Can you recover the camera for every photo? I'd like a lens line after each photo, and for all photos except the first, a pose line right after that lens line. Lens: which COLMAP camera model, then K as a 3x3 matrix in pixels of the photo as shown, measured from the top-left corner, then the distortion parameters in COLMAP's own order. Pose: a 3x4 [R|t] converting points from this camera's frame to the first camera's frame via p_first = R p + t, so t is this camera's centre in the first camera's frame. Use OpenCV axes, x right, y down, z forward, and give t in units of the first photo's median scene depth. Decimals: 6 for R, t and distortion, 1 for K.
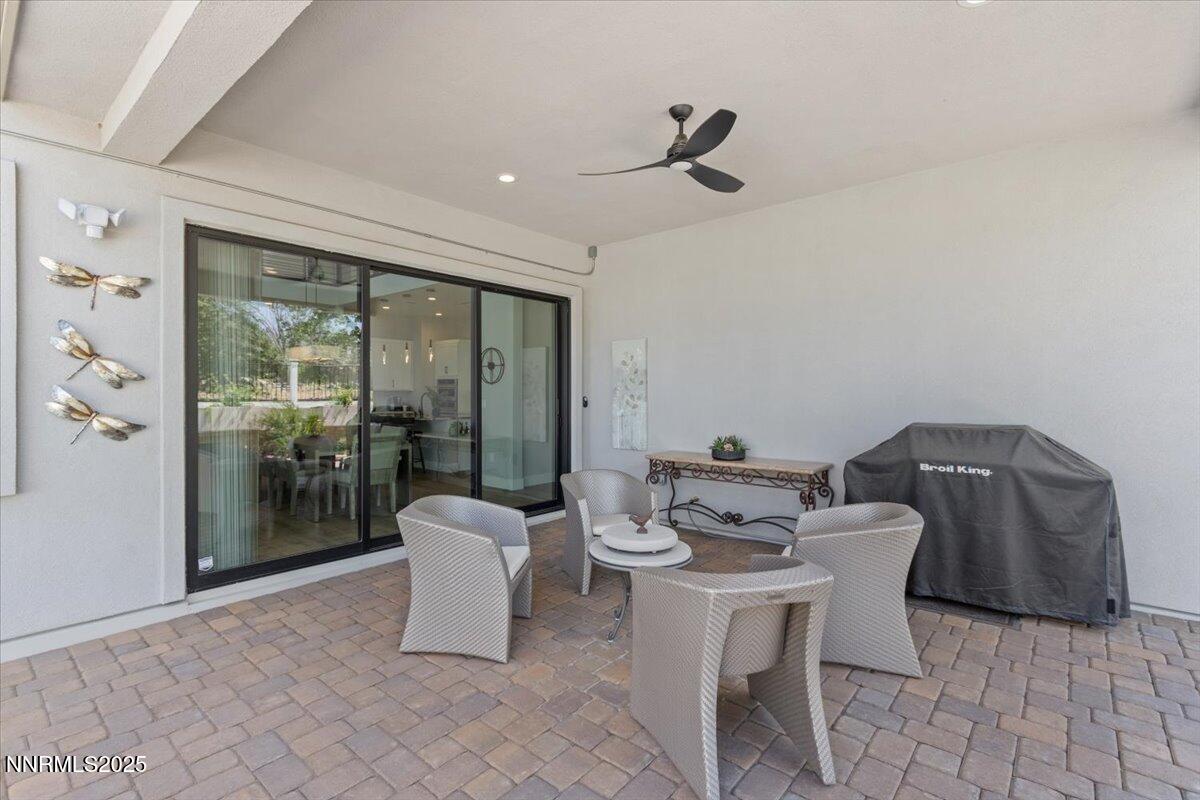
lens RADIAL K [[555.6, 0, 604.6], [0, 555.6, 397.9], [0, 0, 1]] dist [0.001878, 0.000417]
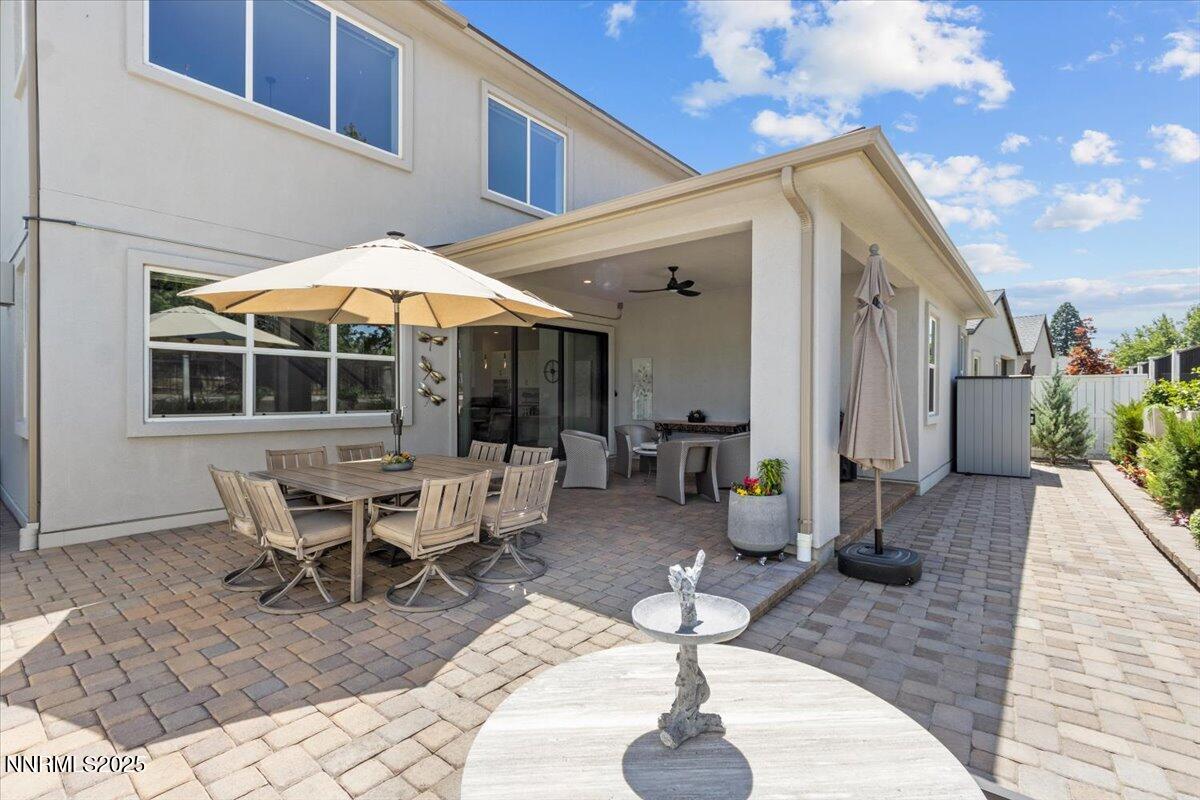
lens RADIAL K [[555.6, 0, 594.1], [0, 555.6, 387.4], [0, 0, 1]] dist [0.001878, 0.000417]
pose [[0.999980, 0.003992, 0.004891, -0.143911], [-0.003900, 0.999820, -0.018582, 0.027493], [-0.004965, 0.018562, 0.999815, -0.931827]]
